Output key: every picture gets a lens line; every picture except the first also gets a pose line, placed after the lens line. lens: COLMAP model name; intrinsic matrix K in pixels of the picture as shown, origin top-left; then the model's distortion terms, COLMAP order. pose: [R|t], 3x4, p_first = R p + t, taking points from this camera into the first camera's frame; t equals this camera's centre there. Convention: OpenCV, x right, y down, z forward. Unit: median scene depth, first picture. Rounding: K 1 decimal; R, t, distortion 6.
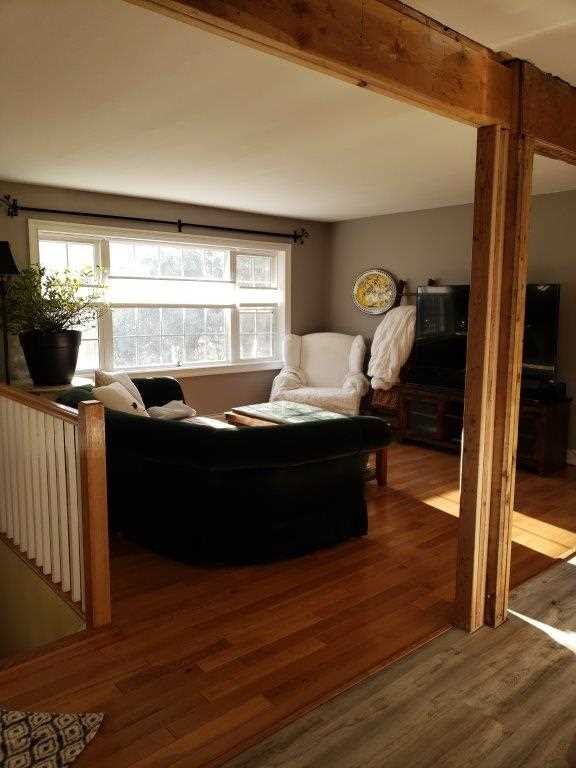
lens RADIAL K [[591.6, 0, 288.0], [0, 591.6, 384.0], [0, 0, 1]] dist [0.099044, -0.199032]
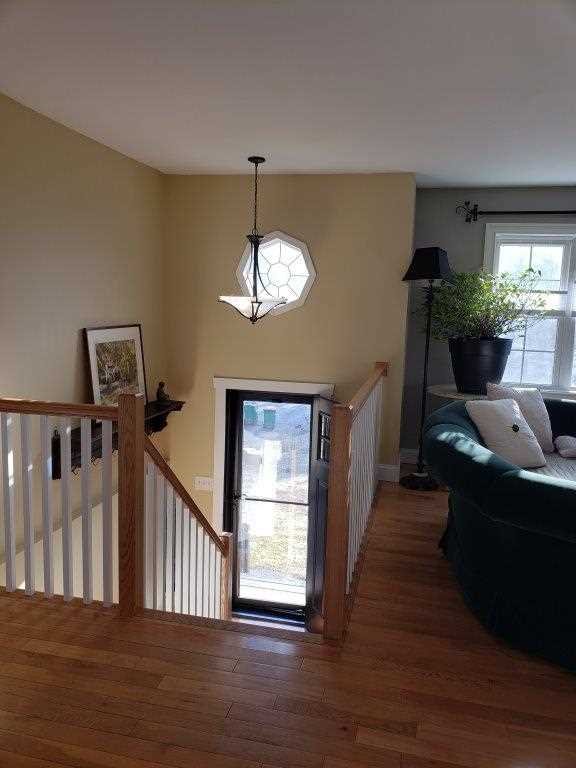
lens RADIAL K [[591.6, 0, 288.0], [0, 591.6, 384.0], [0, 0, 1]] dist [0.099044, -0.199032]
pose [[0.591706, 0.123781, -0.796595, 0.155803], [-0.136410, 0.989266, 0.052395, -0.018584], [0.794529, 0.077661, 0.602239, 0.143189]]
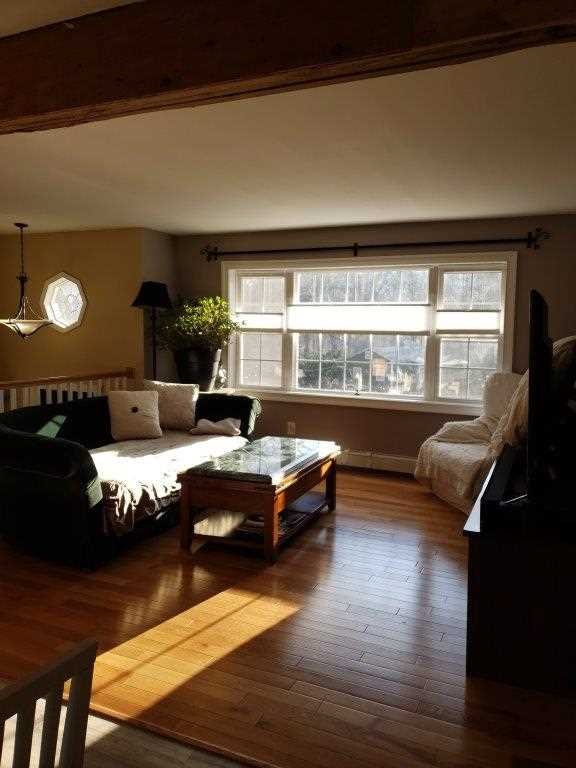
lens RADIAL K [[591.6, 0, 288.0], [0, 591.6, 384.0], [0, 0, 1]] dist [0.099044, -0.199032]
pose [[0.426827, 0.089023, -0.899941, 0.652404], [-0.136172, 0.990123, 0.033360, -0.066811], [0.894023, 0.108308, 0.434733, 0.506324]]
